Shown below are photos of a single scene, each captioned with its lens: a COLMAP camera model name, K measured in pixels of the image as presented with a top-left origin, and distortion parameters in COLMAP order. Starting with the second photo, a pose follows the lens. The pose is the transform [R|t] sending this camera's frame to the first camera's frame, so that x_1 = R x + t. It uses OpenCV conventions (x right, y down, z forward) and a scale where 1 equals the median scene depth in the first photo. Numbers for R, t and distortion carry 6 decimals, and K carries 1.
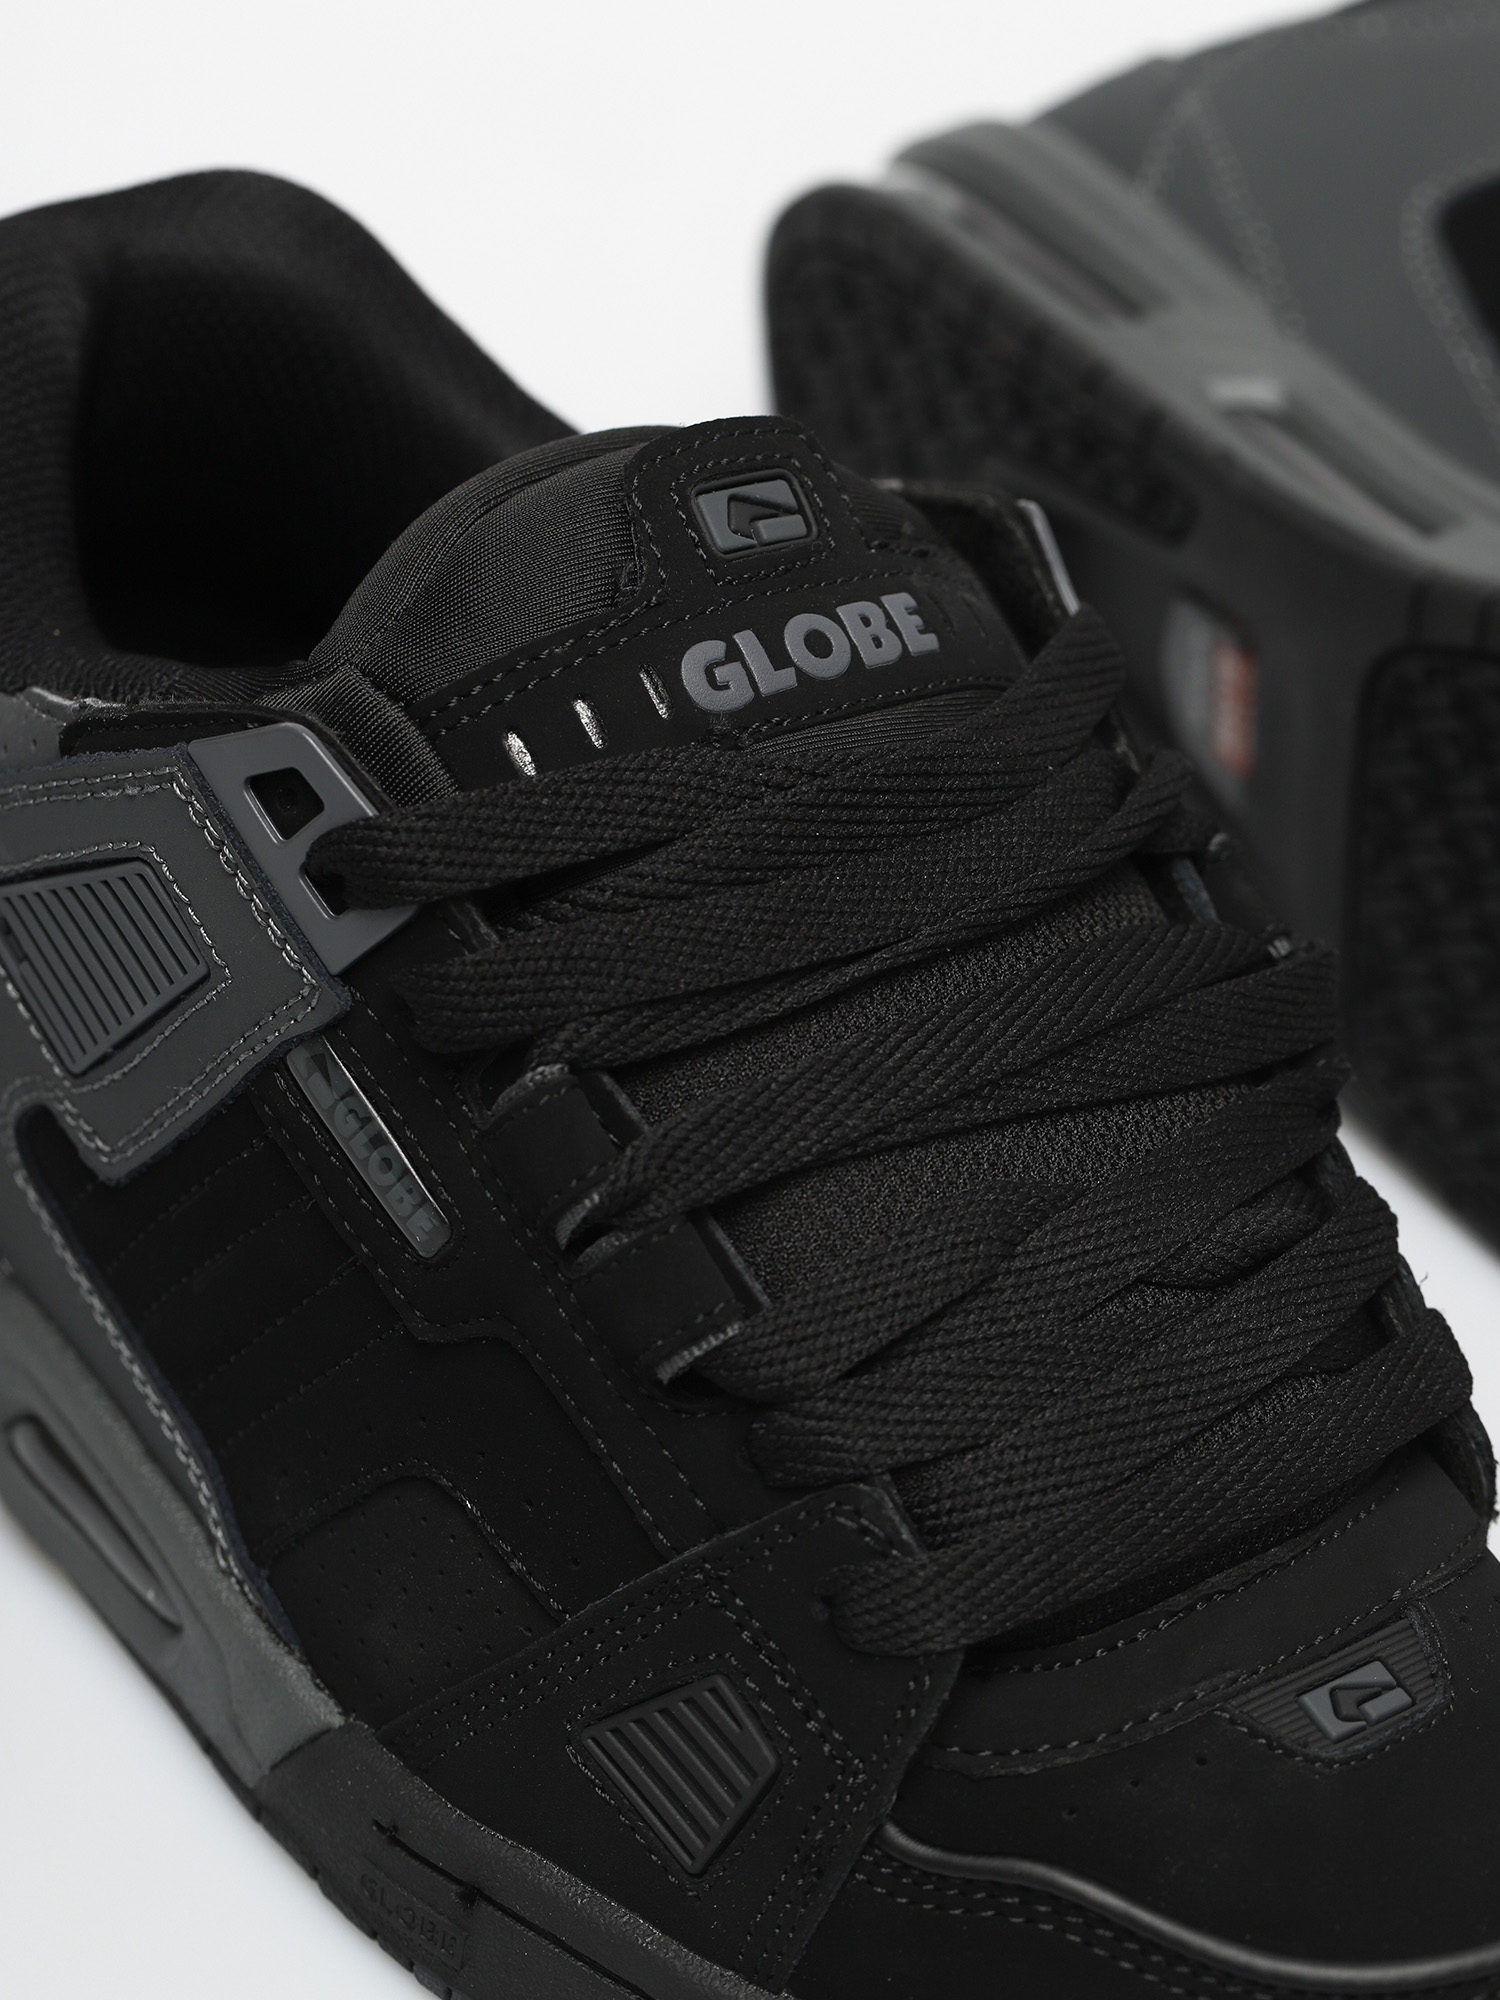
lens RADIAL K [[6688.0, 0, 750.0], [0, 6688.0, 1000.0], [0, 0, 1]] dist [0.207186, 0.793966]
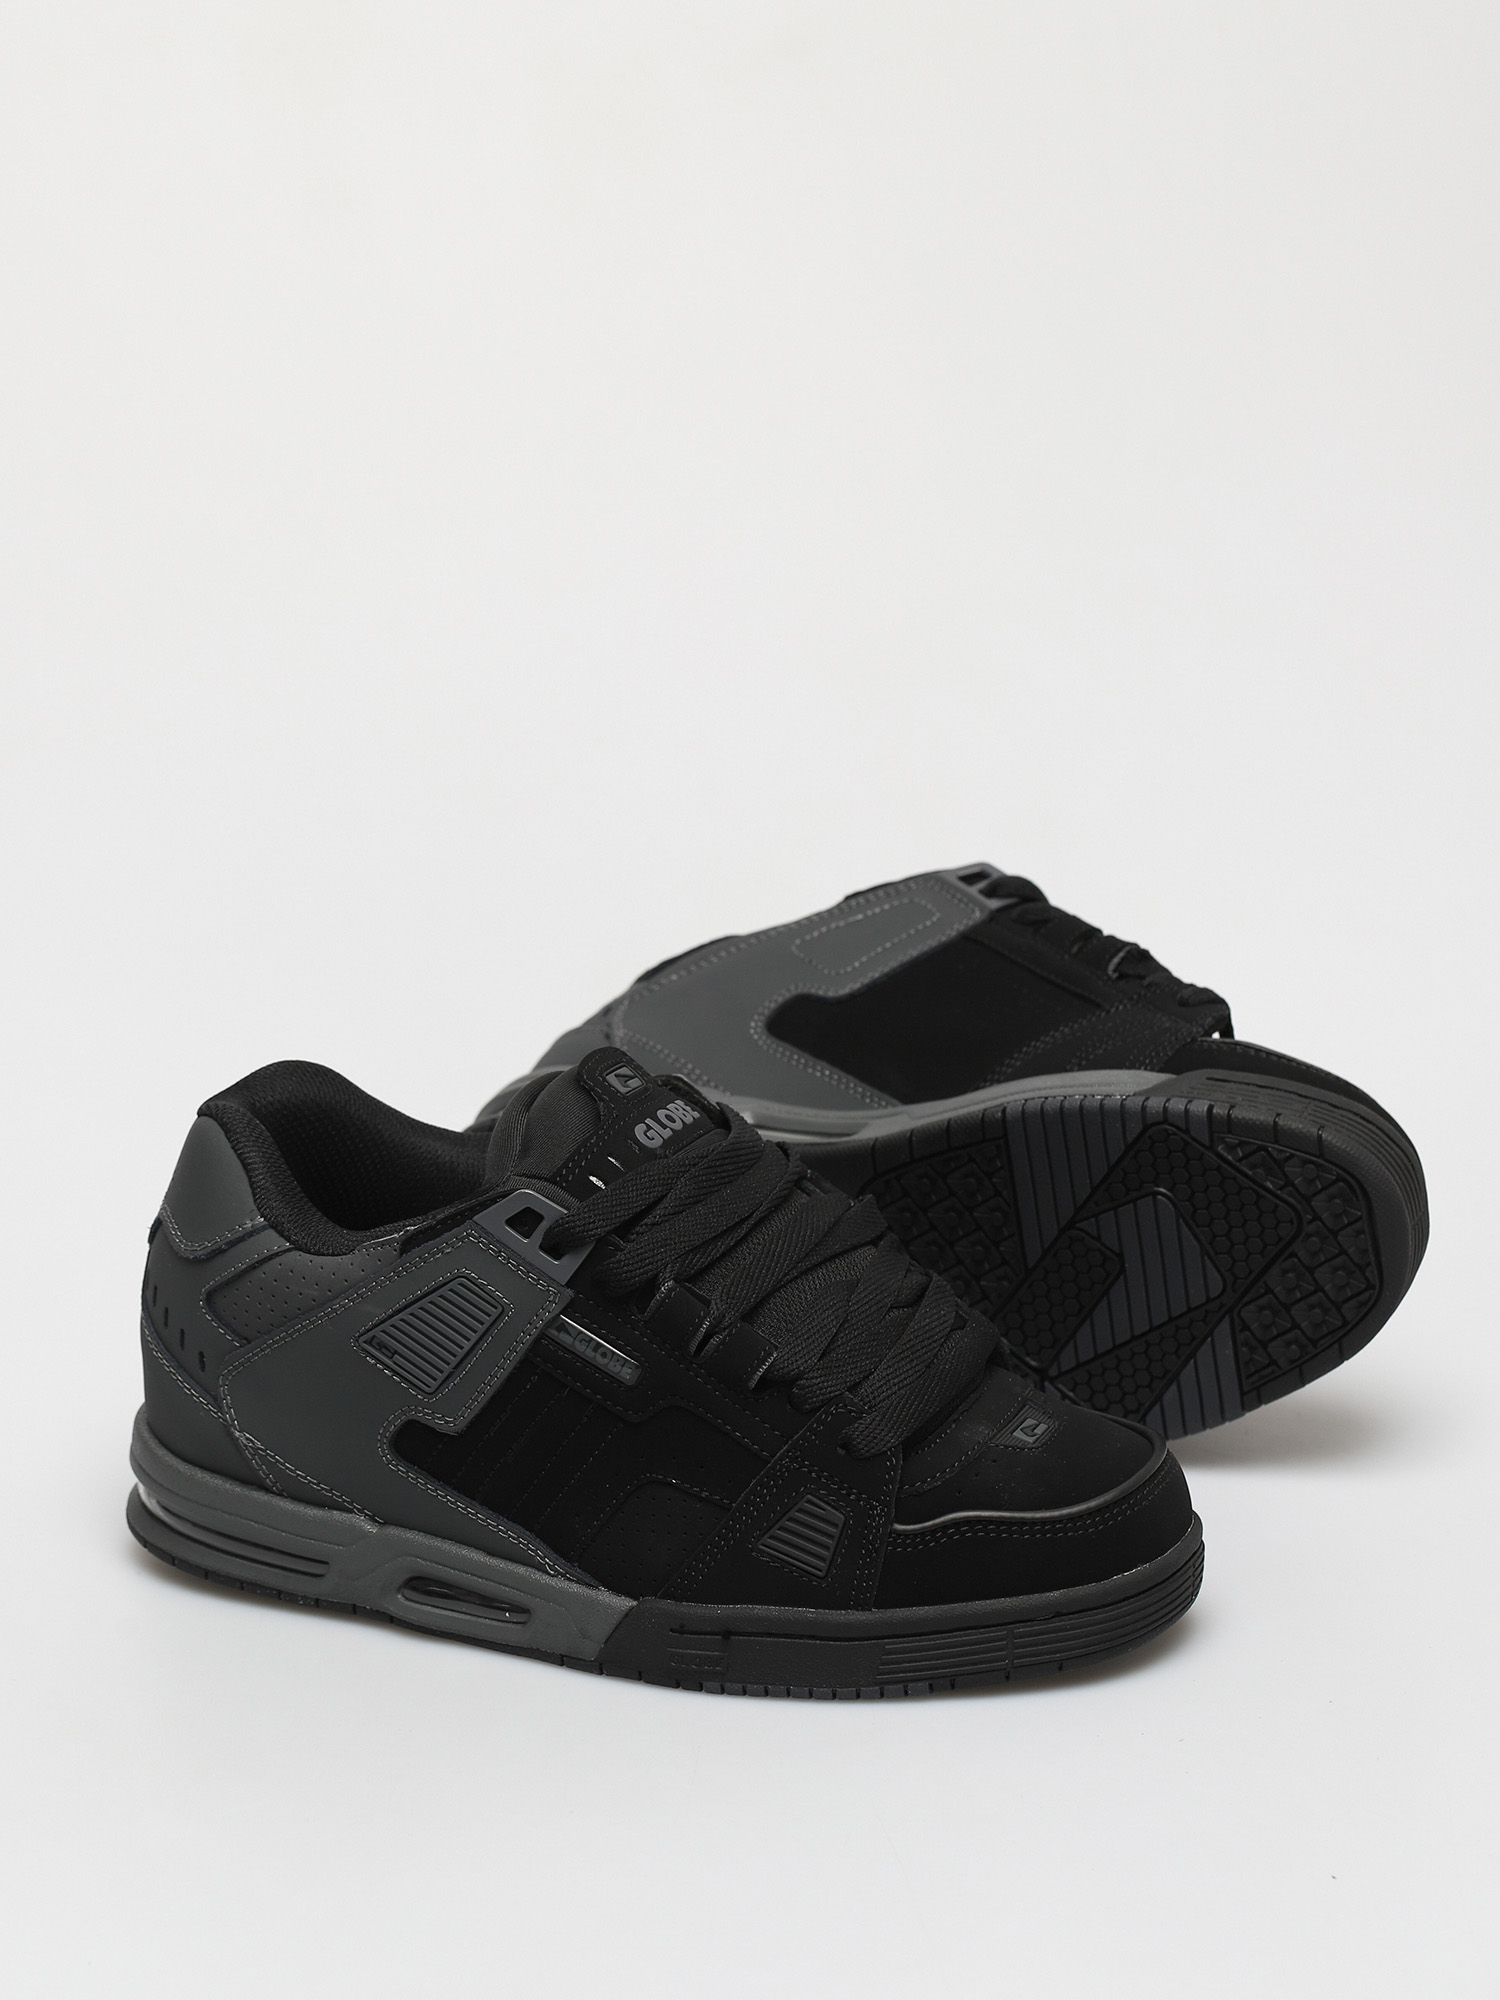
lens RADIAL K [[6688.0, 0, 750.0], [0, 6688.0, 1000.0], [0, 0, 1]] dist [0.207186, 0.793966]
pose [[0.889545, -0.282195, 0.359271, -0.859235], [0.353257, 0.923546, -0.149240, 0.292230], [-0.289688, 0.259670, 0.921223, -1.325058]]
